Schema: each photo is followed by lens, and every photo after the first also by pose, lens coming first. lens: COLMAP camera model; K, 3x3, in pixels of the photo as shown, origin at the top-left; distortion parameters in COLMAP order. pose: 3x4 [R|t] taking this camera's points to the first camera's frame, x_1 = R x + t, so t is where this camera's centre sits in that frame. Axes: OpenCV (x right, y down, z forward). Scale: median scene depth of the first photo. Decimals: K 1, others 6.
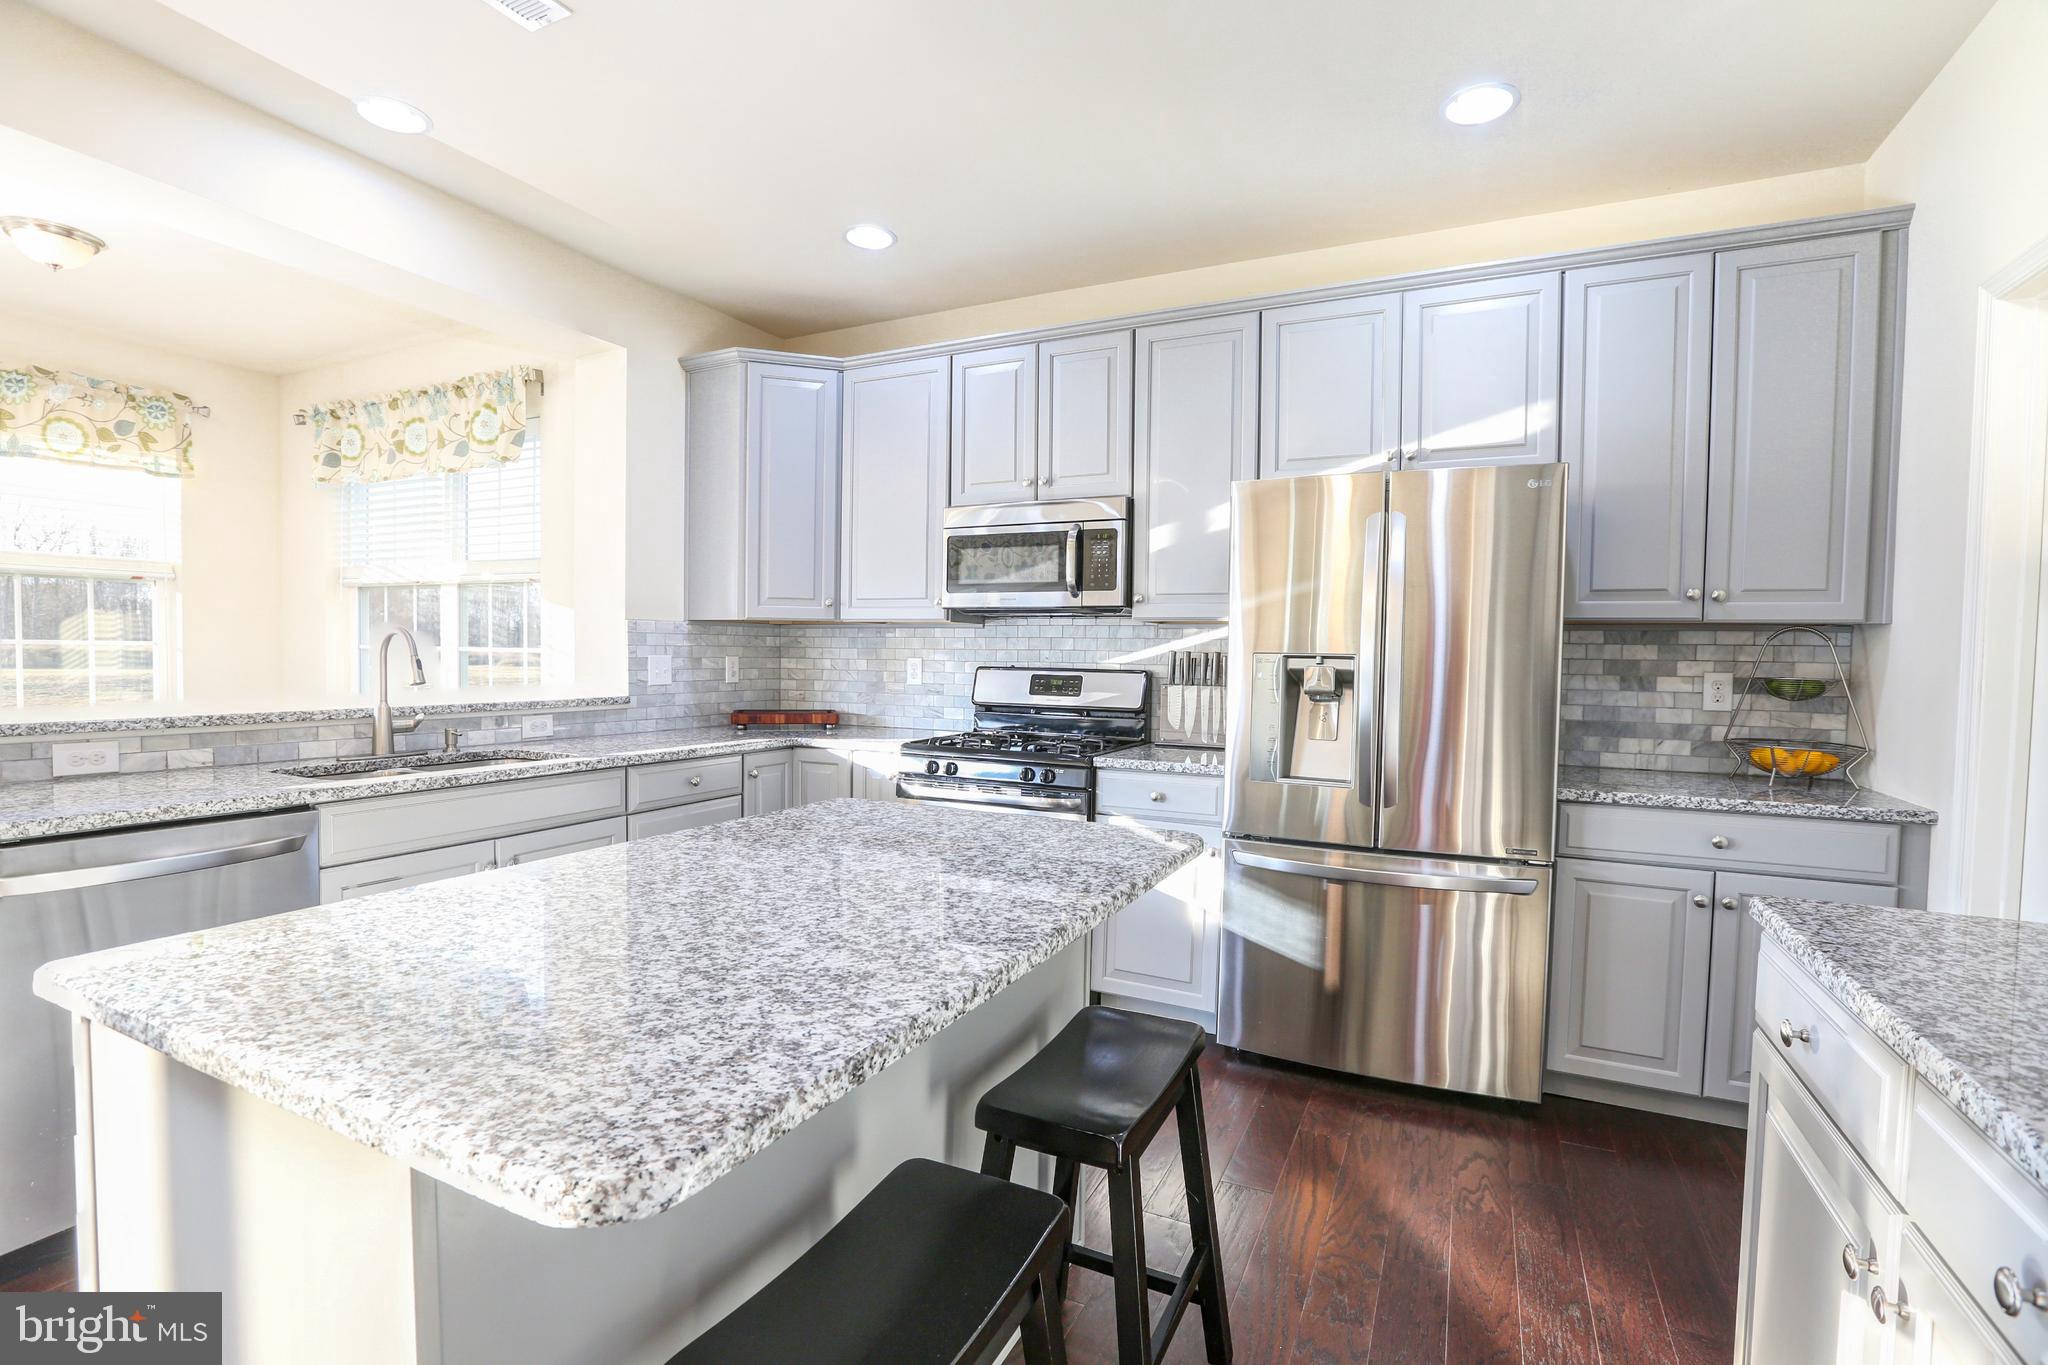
lens RADIAL K [[936.8, 0, 1018.1], [0, 936.8, 677.0], [0, 0, 1]] dist [-0.041000, 0.011038]
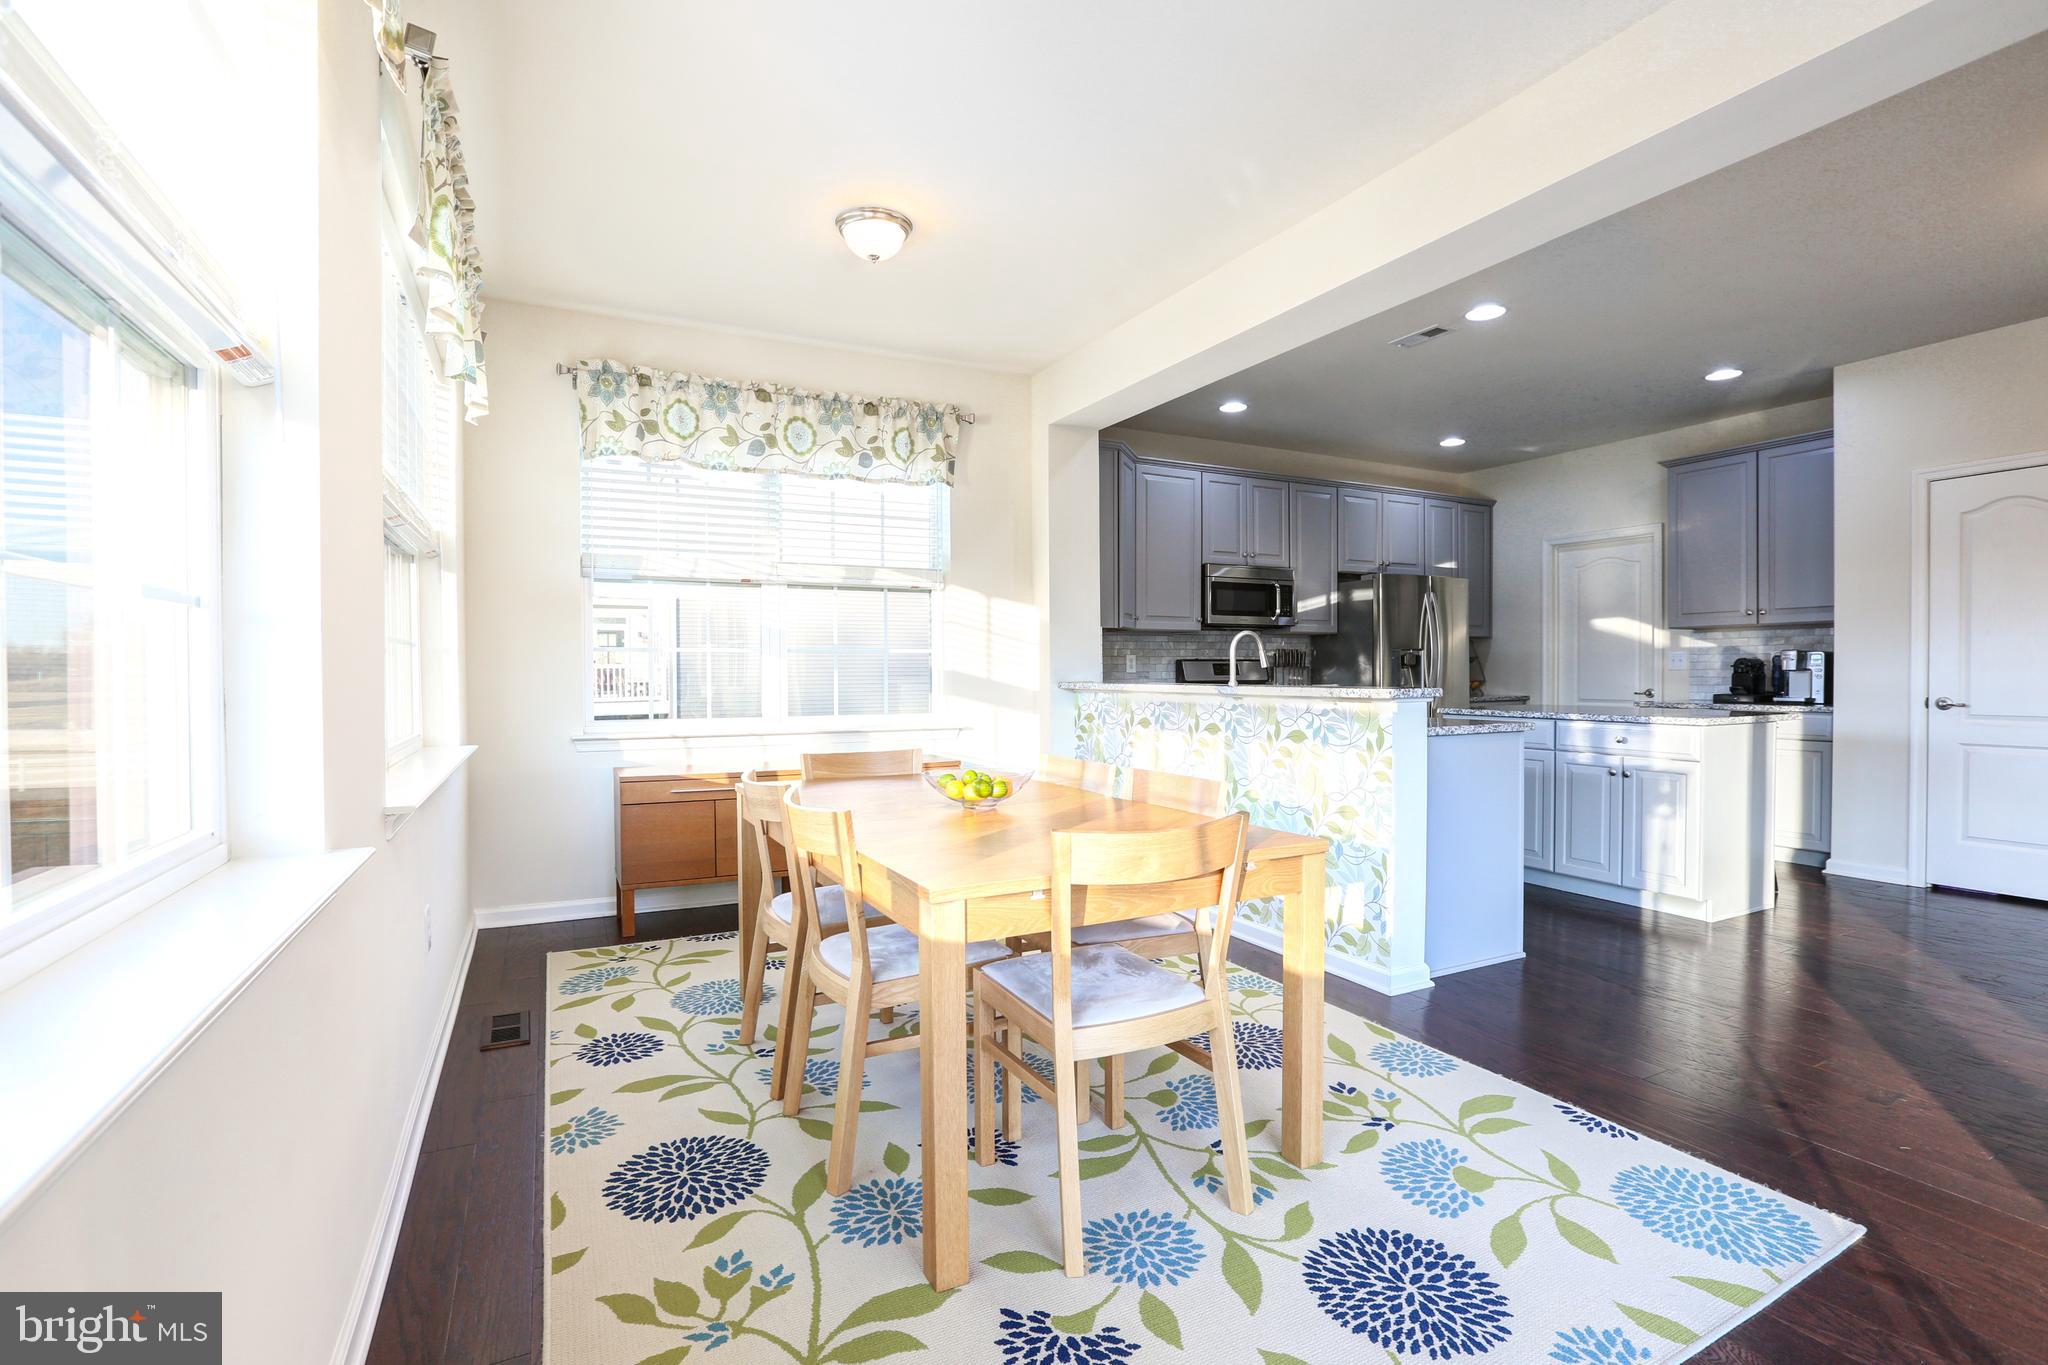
lens RADIAL K [[915.3, 0, 1015.7], [0, 915.3, 699.0], [0, 0, 1]] dist [-0.049239, 0.000114]
pose [[0.623097, -0.040640, 0.781088, -1.874728], [0.033603, 0.999118, 0.025178, 0.010137], [-0.781423, 0.010559, 0.623913, 0.297799]]
